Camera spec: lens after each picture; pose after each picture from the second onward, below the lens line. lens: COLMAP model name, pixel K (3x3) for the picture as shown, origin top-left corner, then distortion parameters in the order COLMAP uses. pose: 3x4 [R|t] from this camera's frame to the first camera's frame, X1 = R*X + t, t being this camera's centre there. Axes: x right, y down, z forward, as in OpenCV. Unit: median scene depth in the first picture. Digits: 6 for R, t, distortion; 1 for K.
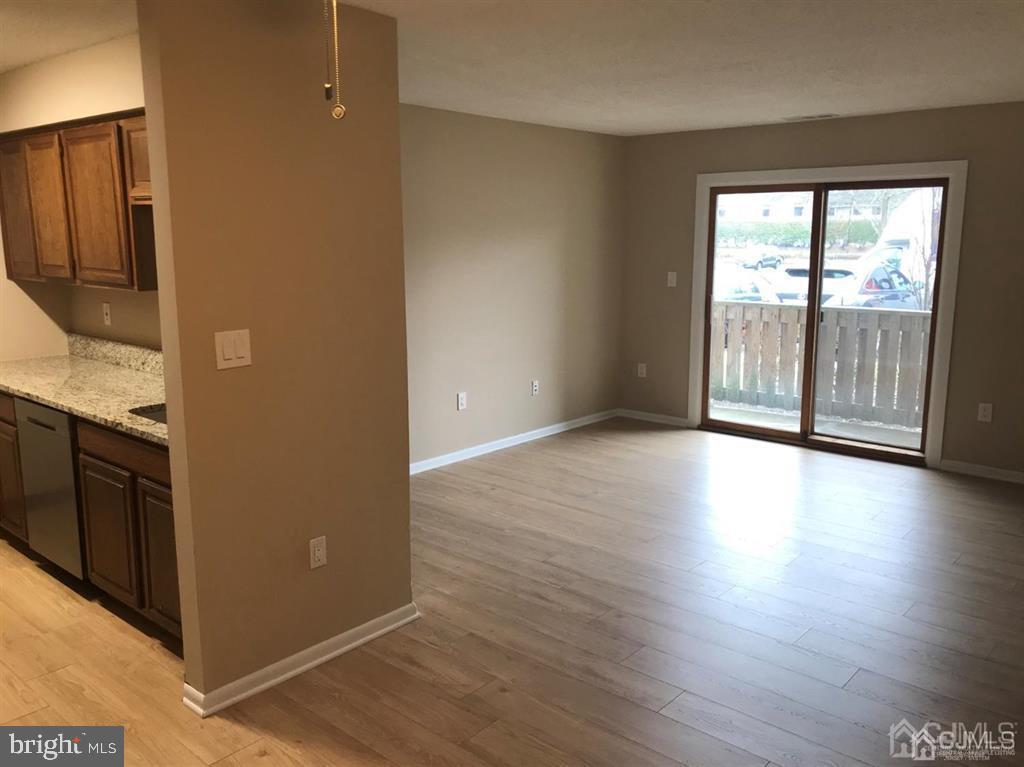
lens RADIAL K [[842.6, 0, 512.0], [0, 842.6, 383.5], [0, 0, 1]] dist [0.014842, 0.006509]
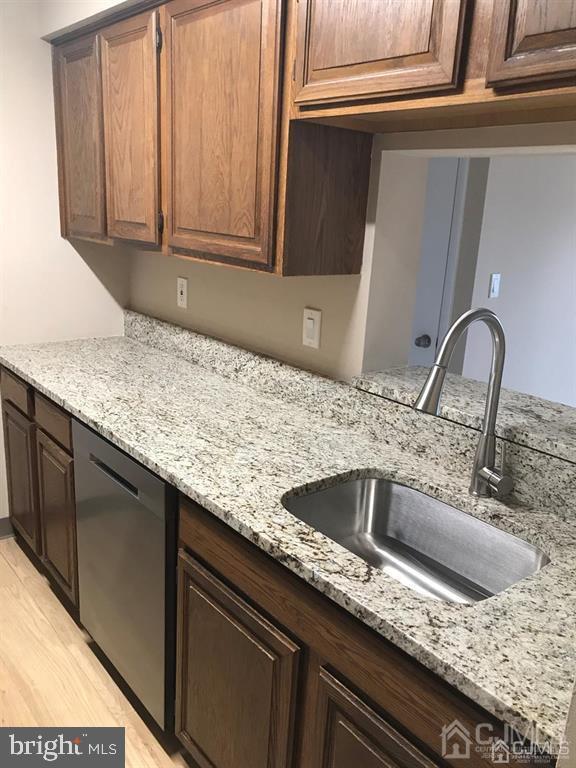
lens RADIAL K [[632.0, 0, 288.0], [0, 632.0, 384.0], [0, 0, 1]] dist [0.014842, 0.006509]
pose [[0.984974, 0.092944, -0.145562, -0.337511], [-0.080284, 0.992649, 0.090570, -0.068149], [0.152910, -0.077523, 0.985195, 0.516534]]
